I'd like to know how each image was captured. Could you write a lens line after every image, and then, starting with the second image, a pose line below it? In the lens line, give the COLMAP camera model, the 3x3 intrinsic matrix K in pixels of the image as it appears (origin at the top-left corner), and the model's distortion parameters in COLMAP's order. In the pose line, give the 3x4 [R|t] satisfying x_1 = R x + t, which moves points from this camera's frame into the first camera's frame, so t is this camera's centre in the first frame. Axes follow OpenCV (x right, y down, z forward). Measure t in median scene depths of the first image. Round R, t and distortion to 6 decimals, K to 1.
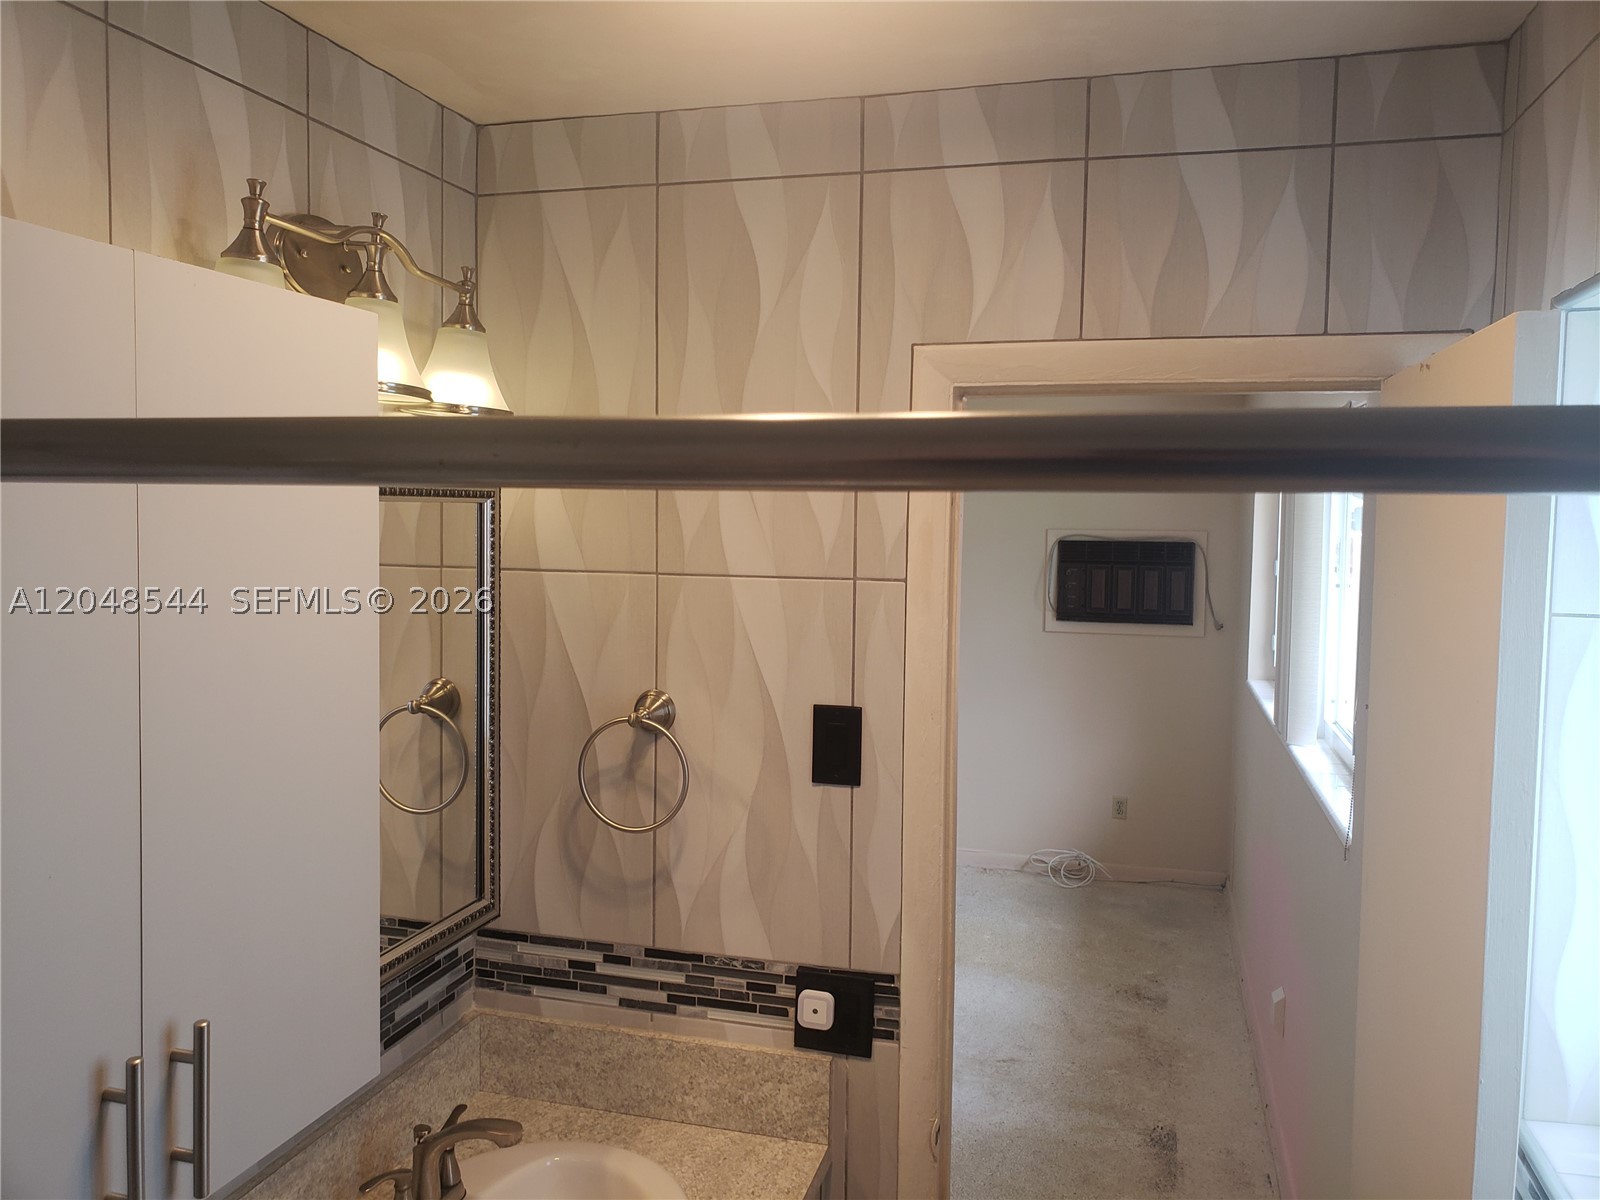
lens RADIAL K [[1273.9, 0, 795.3], [0, 1273.9, 600.5], [0, 0, 1]] dist [0.027950, 0.003146]
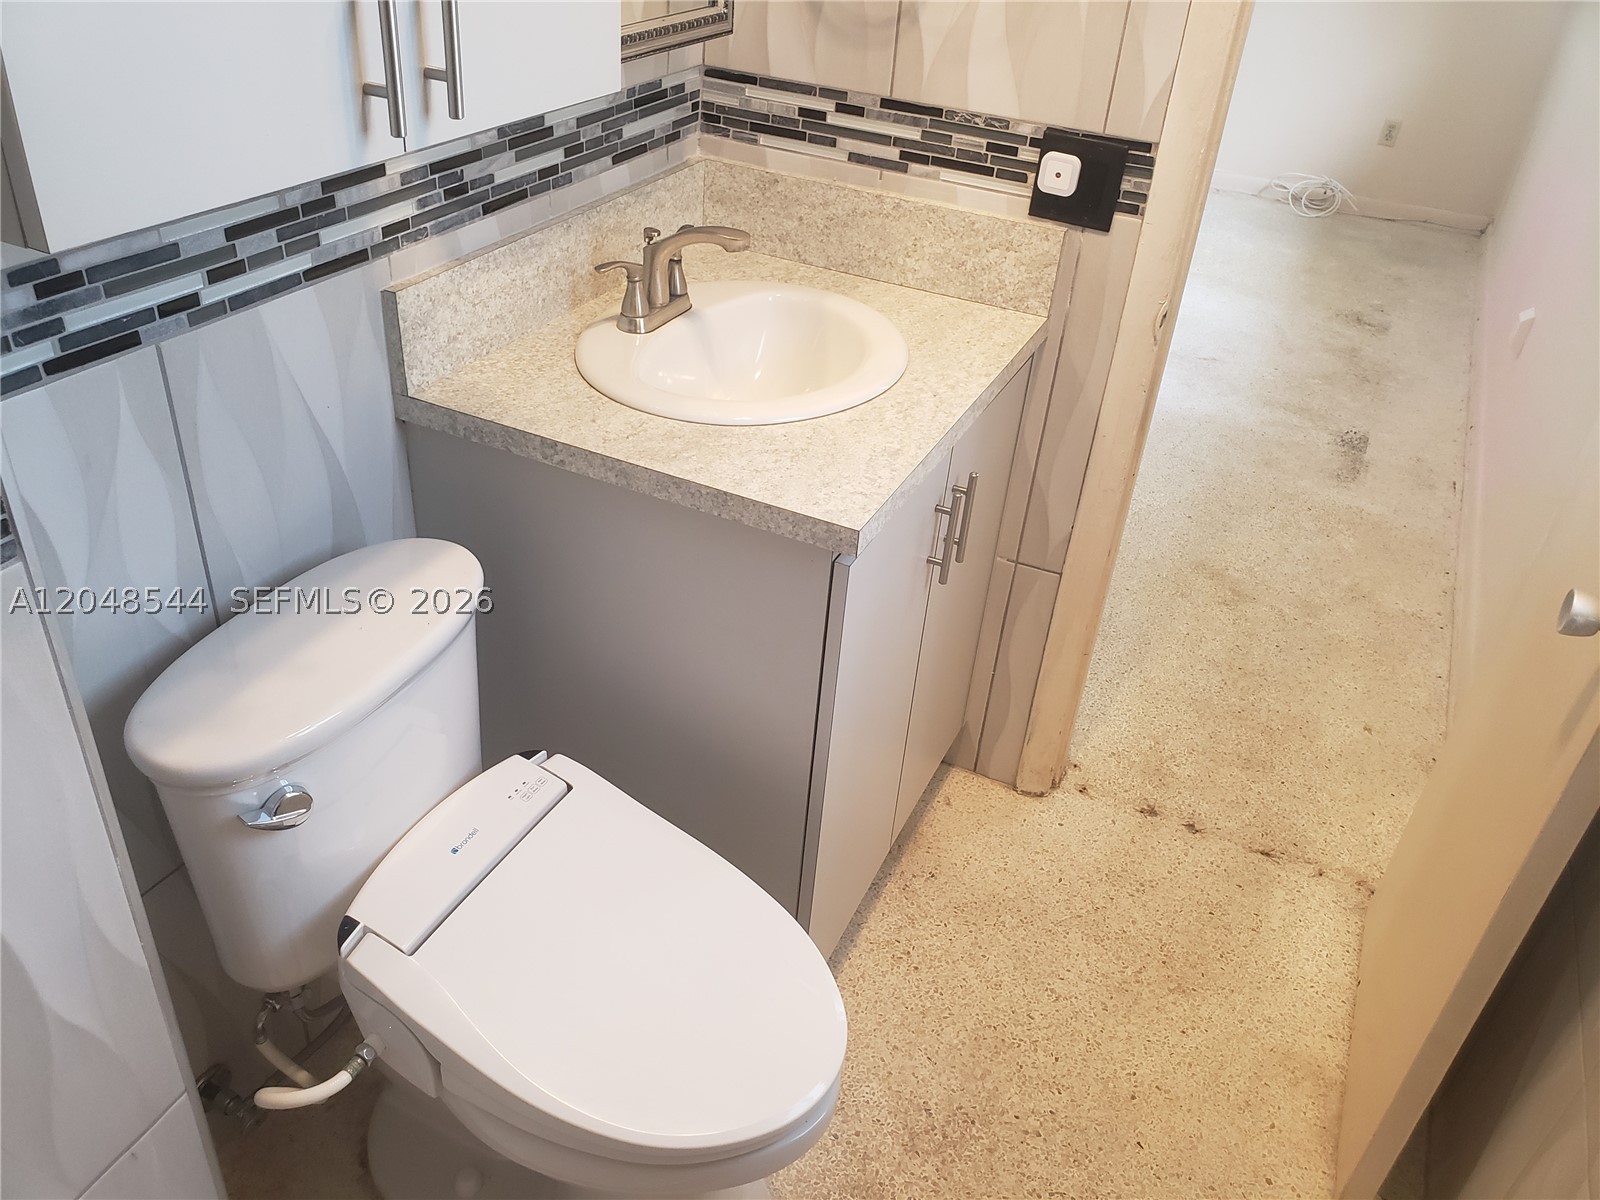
lens RADIAL K [[1273.9, 0, 802.8], [0, 1273.9, 596.5], [0, 0, 1]] dist [0.027950, 0.003146]
pose [[0.984115, 0.142182, -0.106310, -0.023683], [-0.074392, 0.873980, 0.480234, 0.148124], [0.161193, -0.464697, 0.870674, 0.012482]]
